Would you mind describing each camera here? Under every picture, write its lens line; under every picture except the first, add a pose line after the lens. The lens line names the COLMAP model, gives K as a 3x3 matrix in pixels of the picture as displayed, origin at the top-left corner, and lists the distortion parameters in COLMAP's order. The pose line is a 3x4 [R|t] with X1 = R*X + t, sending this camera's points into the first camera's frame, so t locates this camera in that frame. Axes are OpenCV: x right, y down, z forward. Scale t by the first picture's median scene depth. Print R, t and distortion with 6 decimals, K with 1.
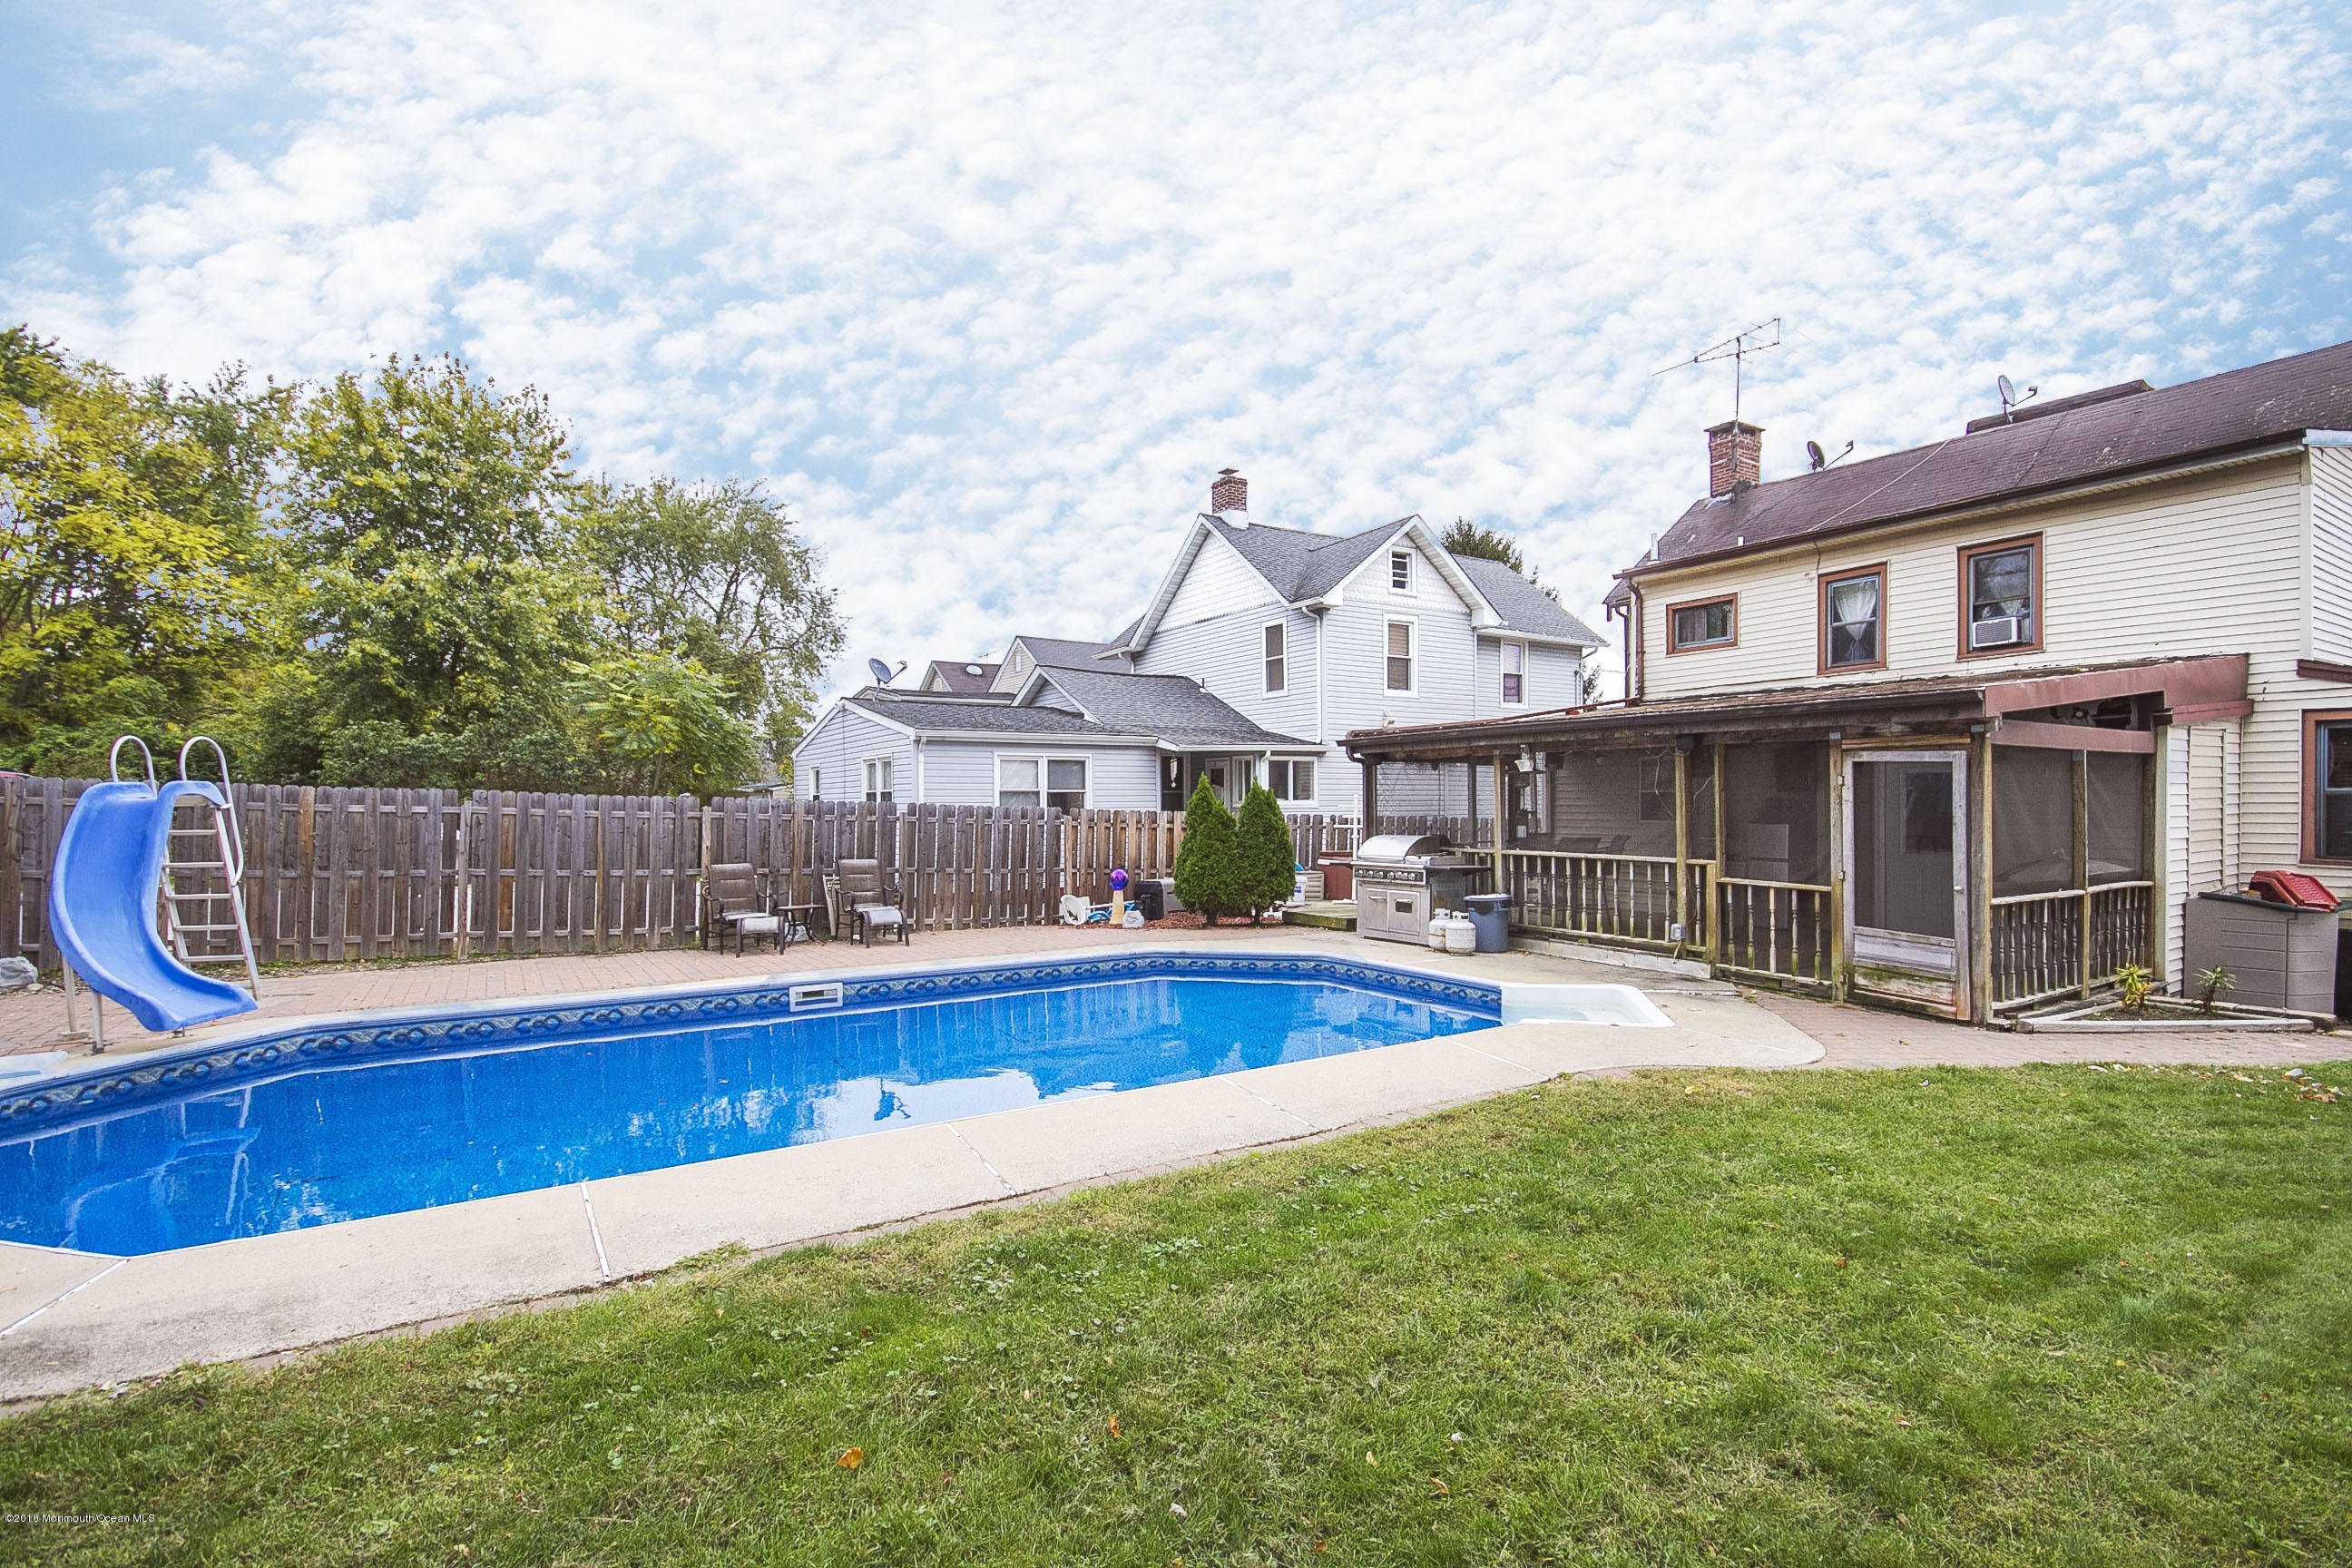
lens RADIAL K [[1122.4, 0, 1166.0], [0, 1122.4, 790.1], [0, 0, 1]] dist [-0.007285, 0.000100]
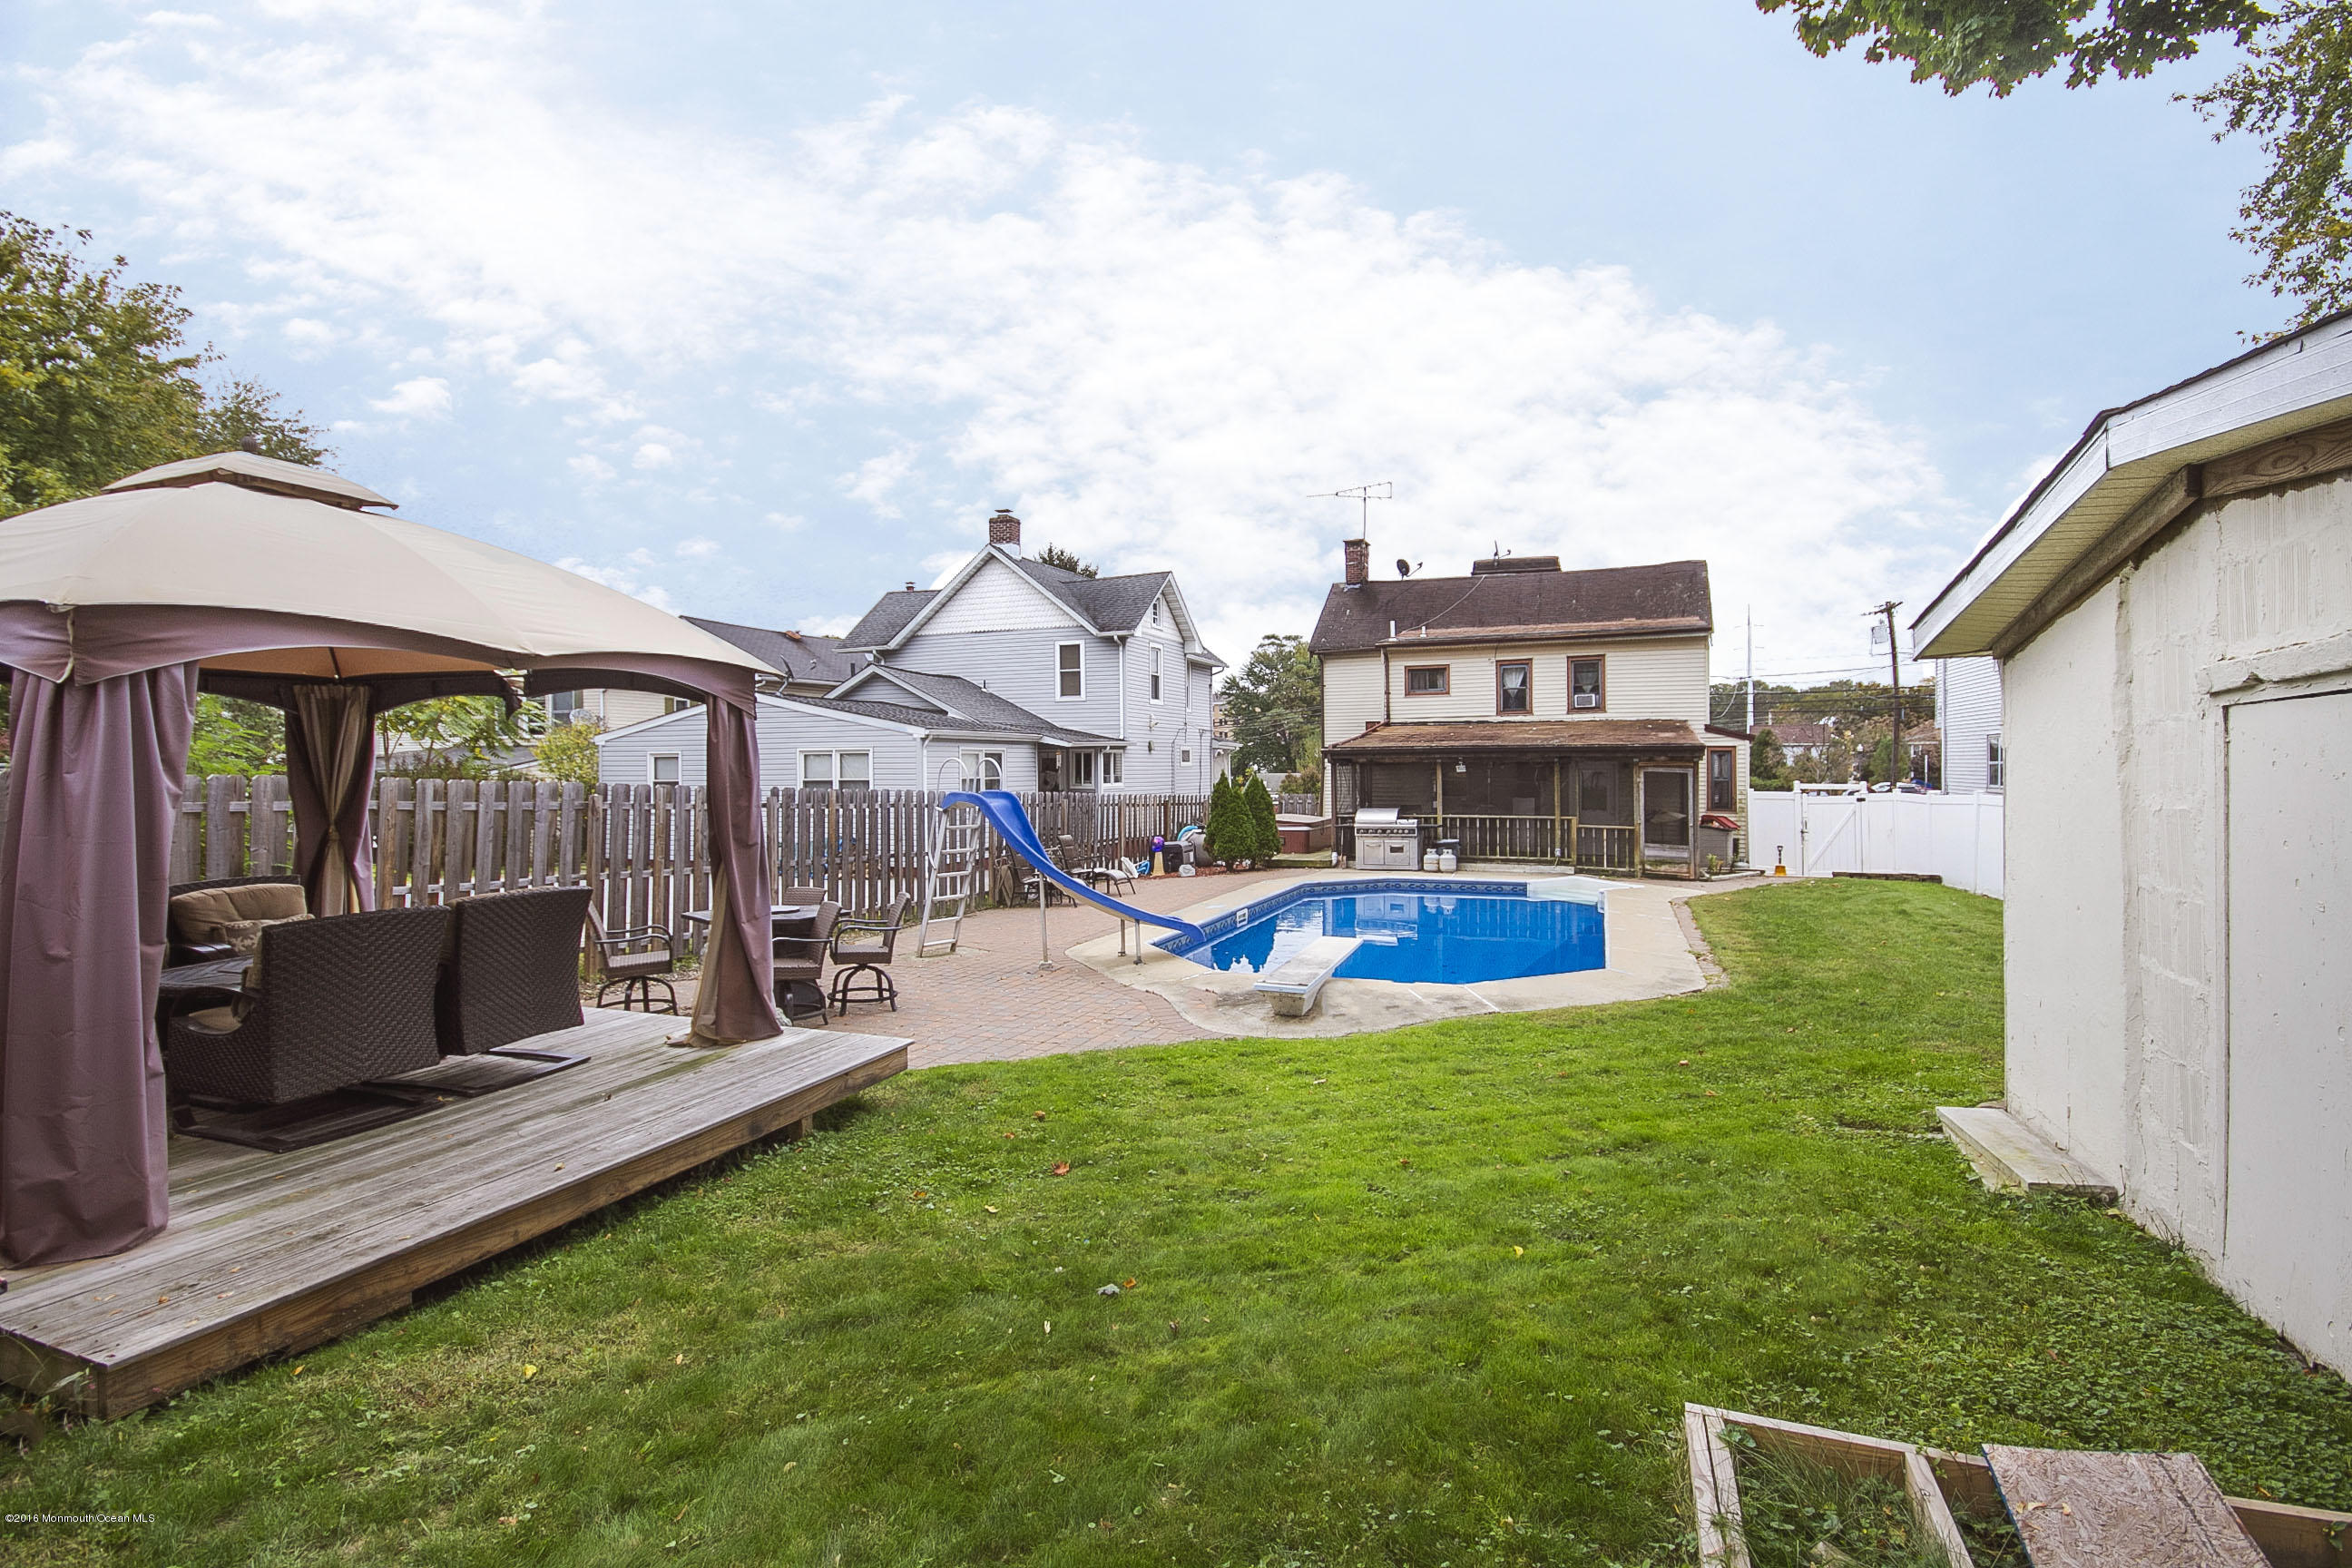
lens RADIAL K [[1122.4, 0, 1185.7], [0, 1122.4, 774.6], [0, 0, 1]] dist [-0.007285, 0.000100]
pose [[0.790700, -0.006565, 0.612168, -0.988588], [-0.003519, 0.999877, 0.015267, -0.033076], [-0.612193, -0.014226, 0.790580, -0.152436]]
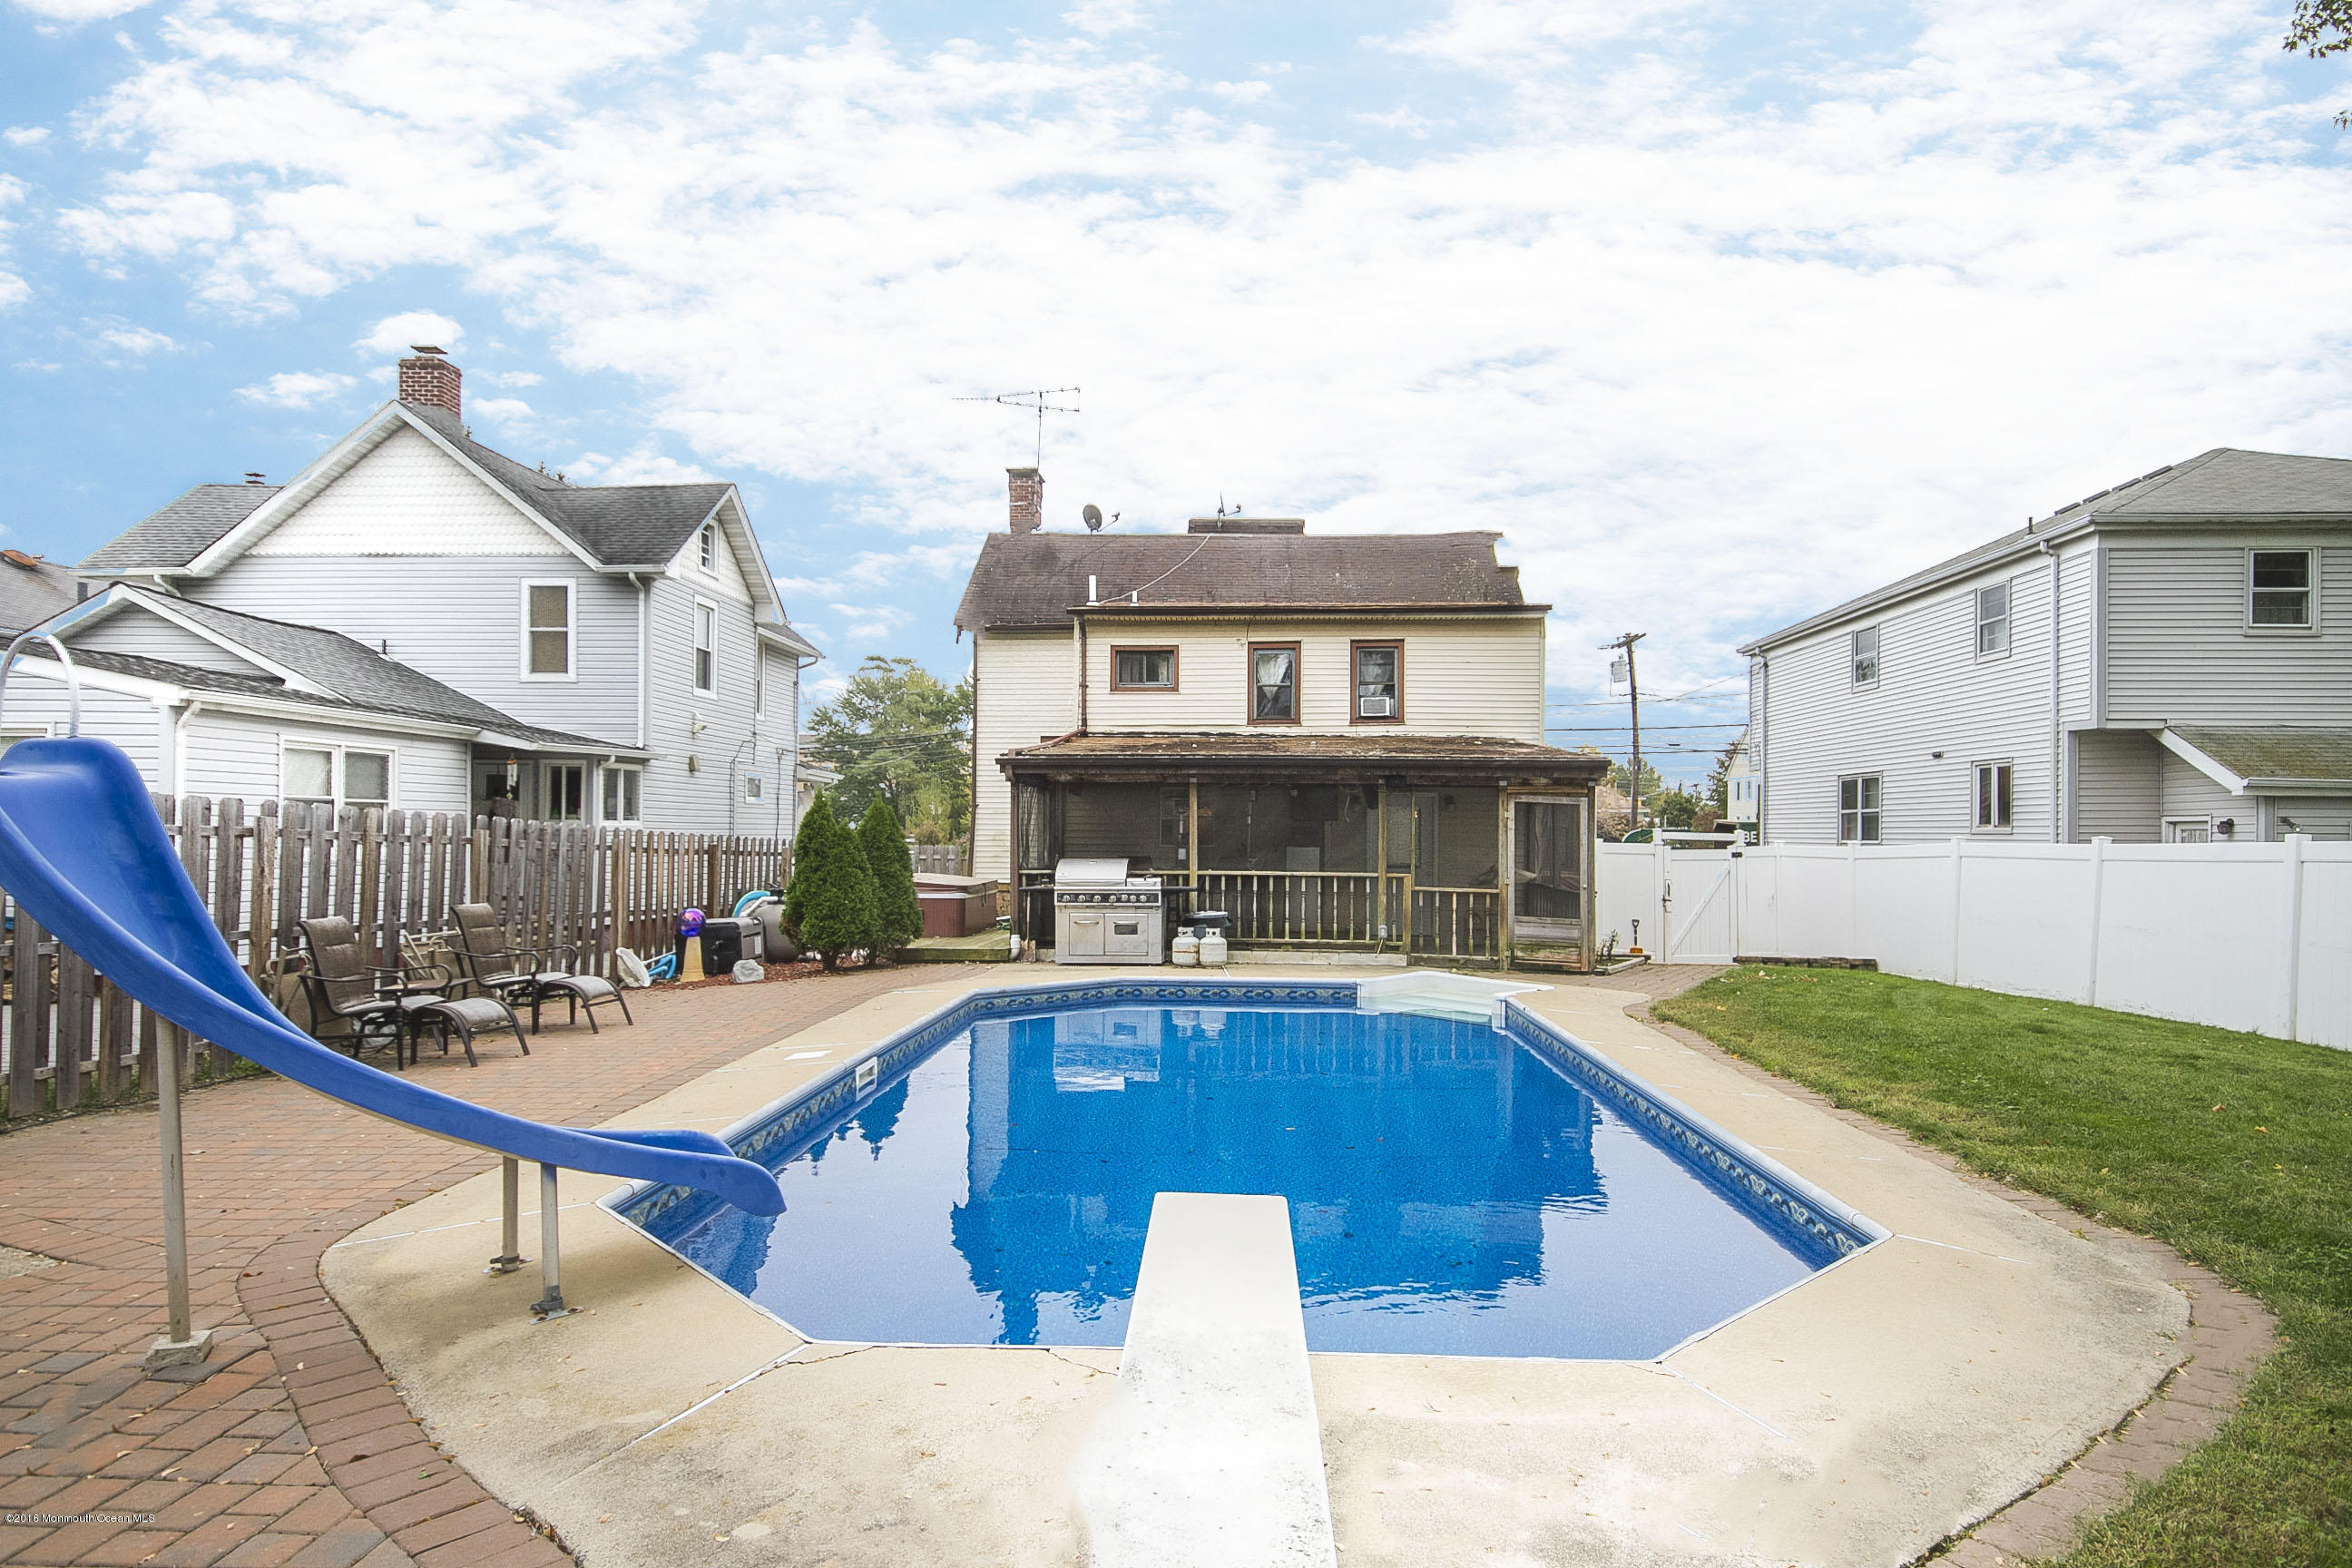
lens RADIAL K [[1326.3, 0, 1185.3], [0, 1326.3, 818.4], [0, 0, 1]] dist [0.005926, 0.007279]
pose [[0.565803, 0.016200, 0.824381, -0.667190], [-0.019701, 0.999787, -0.006125, 0.009387], [-0.824305, -0.012775, 0.566001, 0.248746]]
